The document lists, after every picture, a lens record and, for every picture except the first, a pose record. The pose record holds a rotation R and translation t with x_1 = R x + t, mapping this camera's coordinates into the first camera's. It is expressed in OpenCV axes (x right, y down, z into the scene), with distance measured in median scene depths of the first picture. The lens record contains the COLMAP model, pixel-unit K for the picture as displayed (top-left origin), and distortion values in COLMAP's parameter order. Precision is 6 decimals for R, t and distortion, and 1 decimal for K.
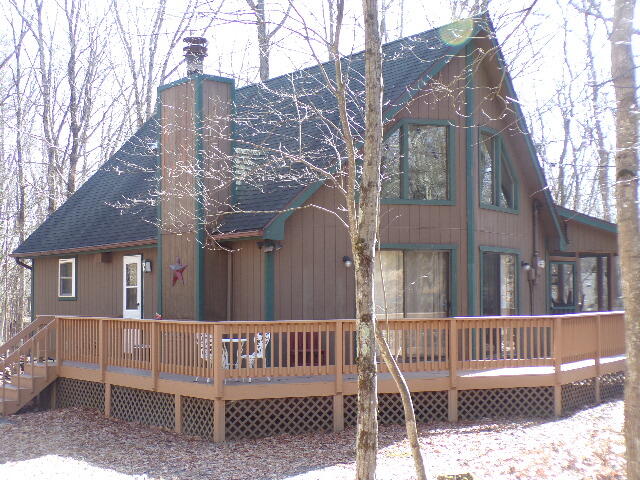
lens RADIAL K [[915.0, 0, 320.0], [0, 915.0, 240.0], [0, 0, 1]] dist [0.020006, 0.060350]
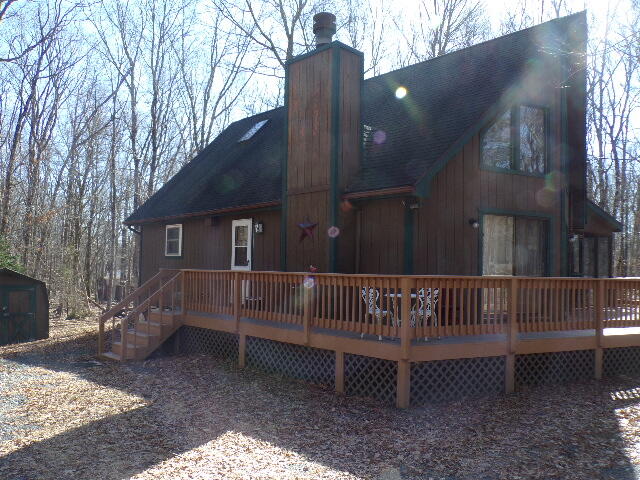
lens RADIAL K [[513.7, 0, 320.0], [0, 513.7, 240.0], [0, 0, 1]] dist [-0.002142, -0.006507]
pose [[0.995439, 0.030400, 0.090428, -0.193212], [-0.030679, 0.999528, 0.001694, 0.045596], [-0.090334, -0.004461, 0.995902, 0.404341]]
